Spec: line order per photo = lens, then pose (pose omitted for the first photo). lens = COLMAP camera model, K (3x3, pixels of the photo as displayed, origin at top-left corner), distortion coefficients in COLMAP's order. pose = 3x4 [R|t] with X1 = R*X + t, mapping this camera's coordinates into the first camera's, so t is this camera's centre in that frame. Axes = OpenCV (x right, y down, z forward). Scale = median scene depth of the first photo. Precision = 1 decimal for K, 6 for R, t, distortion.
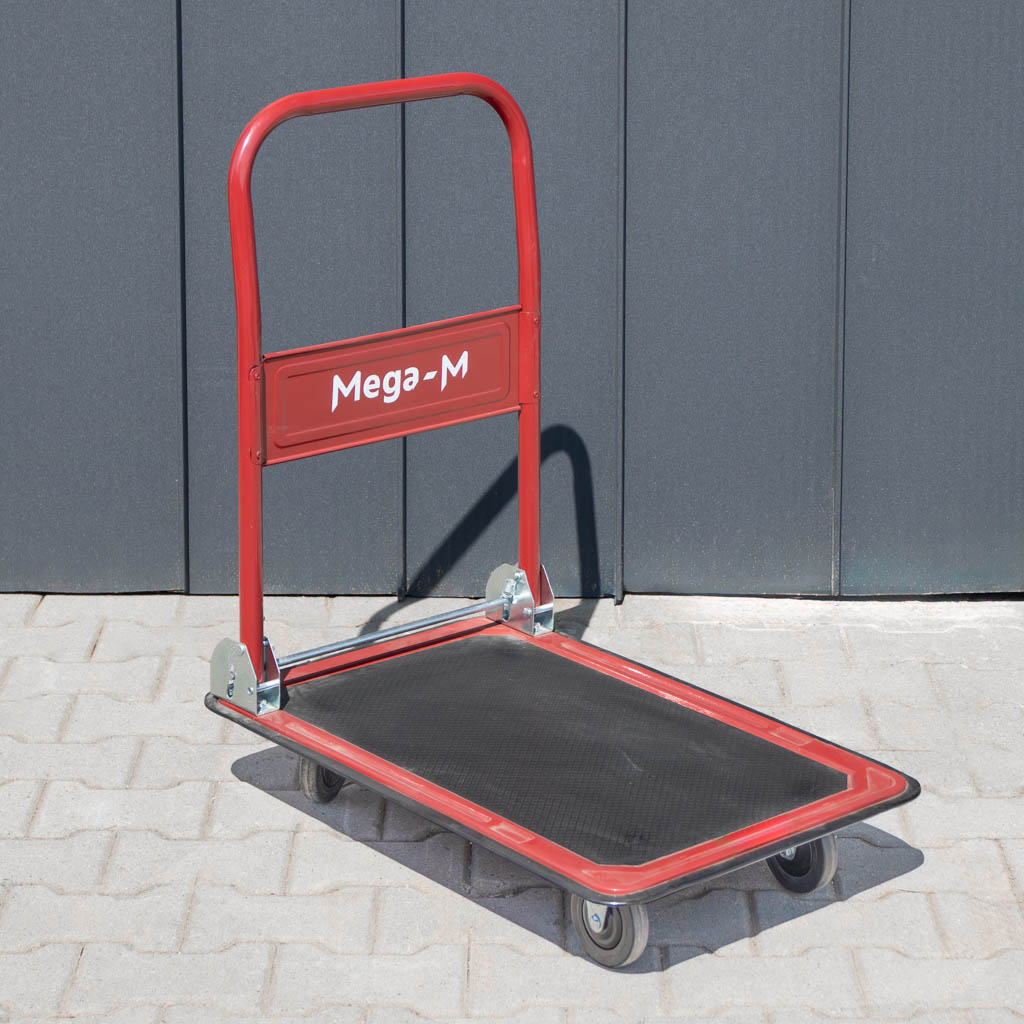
lens RADIAL K [[4507.4, 0, 512.0], [0, 4507.4, 512.0], [0, 0, 1]] dist [0.069335, -3.517421]
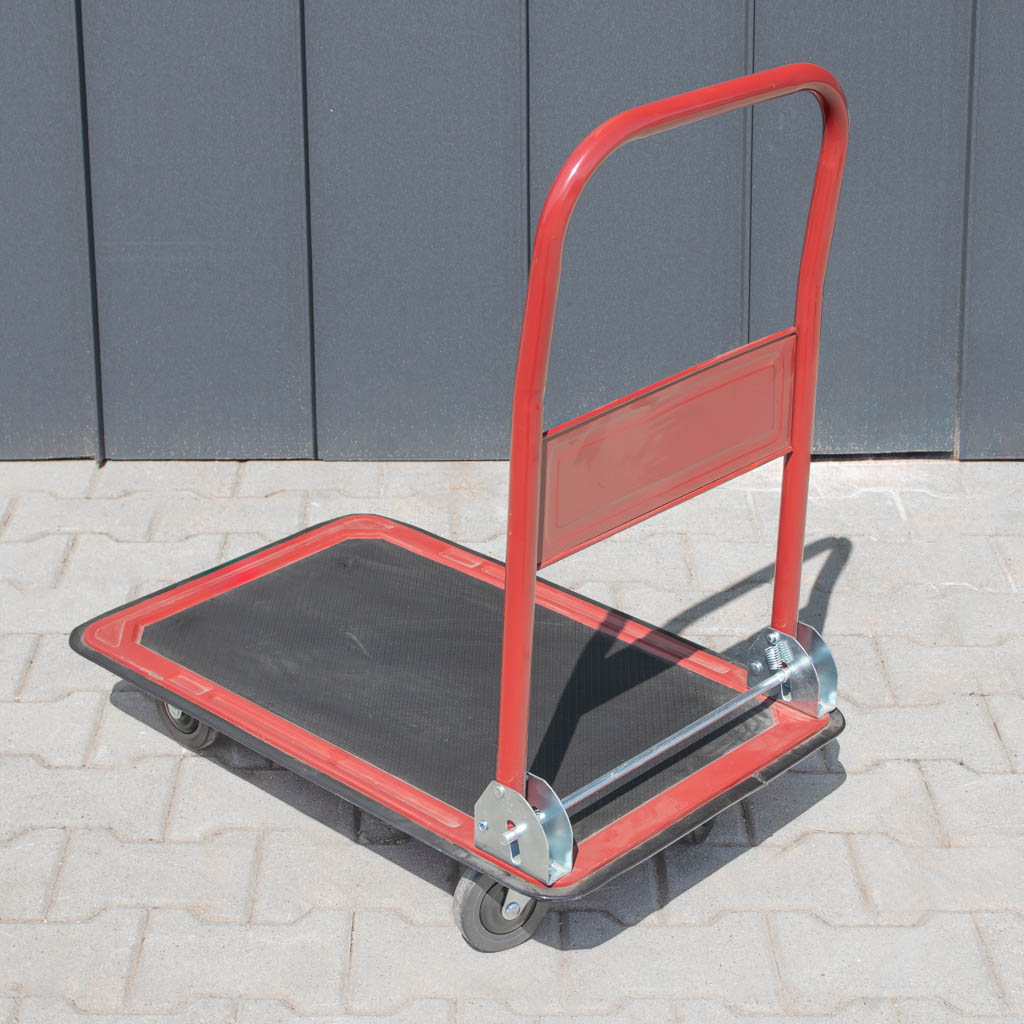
lens RADIAL K [[2663.9, 0, 512.0], [0, 2663.9, 512.0], [0, 0, 1]] dist [-0.094032, -0.212443]
pose [[0.999859, -0.014846, -0.007876, 0.028125], [0.015821, 0.989563, 0.143227, -0.062230], [0.005668, -0.143331, 0.989659, 0.463613]]
